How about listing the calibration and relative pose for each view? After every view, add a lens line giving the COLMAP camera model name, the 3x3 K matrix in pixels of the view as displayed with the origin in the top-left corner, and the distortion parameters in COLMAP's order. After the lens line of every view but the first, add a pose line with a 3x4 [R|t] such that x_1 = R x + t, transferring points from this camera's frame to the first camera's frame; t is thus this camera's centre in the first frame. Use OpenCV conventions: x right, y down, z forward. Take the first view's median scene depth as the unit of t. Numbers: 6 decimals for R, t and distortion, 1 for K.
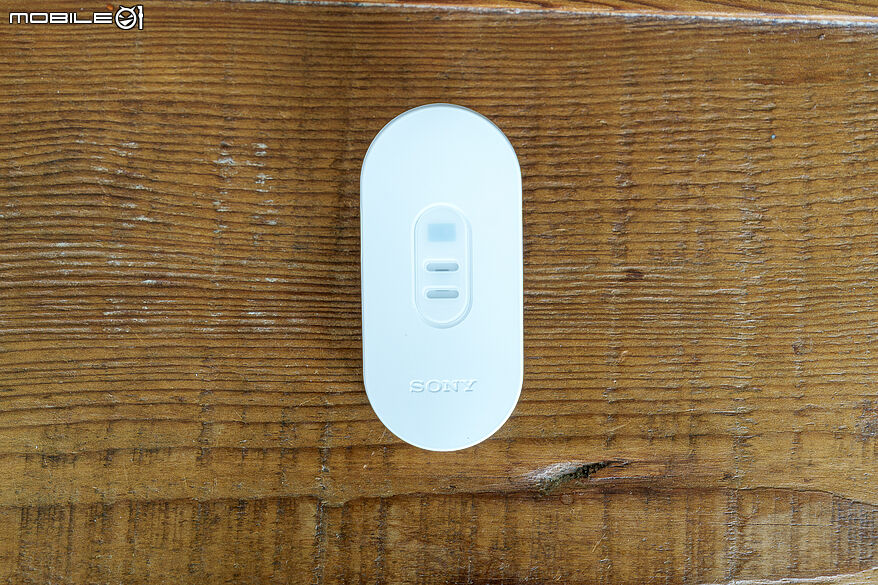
lens RADIAL K [[1730.2, 0, 454.0], [0, 1730.2, 262.0], [0, 0, 1]] dist [0.020650, 0.000000]
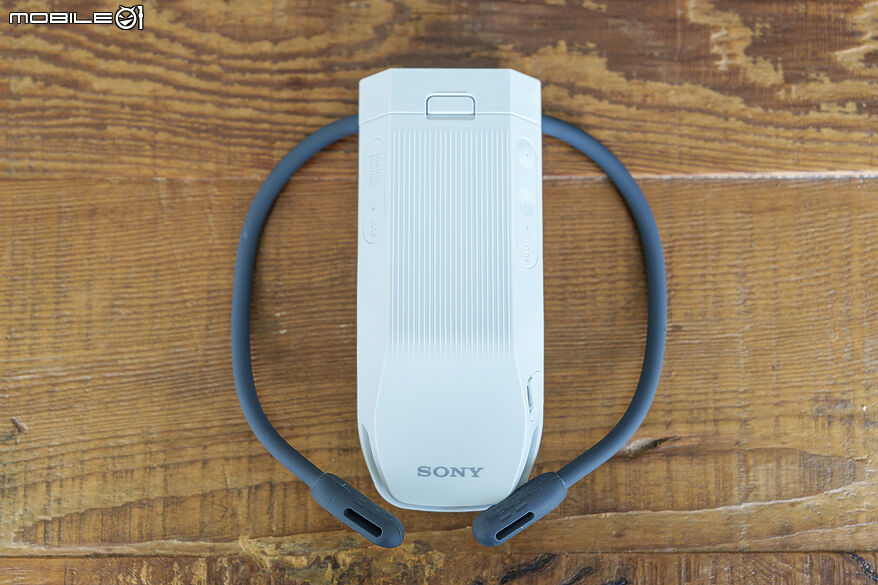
lens RADIAL K [[1730.2, 0, 440.7], [0, 1730.2, 274.1], [0, 0, 1]] dist [0.020650, 0.000000]
pose [[0.998962, -0.045080, 0.006571, -0.139103], [0.045316, 0.998091, -0.041961, 0.015171], [-0.004667, 0.042215, 0.999098, -0.718696]]
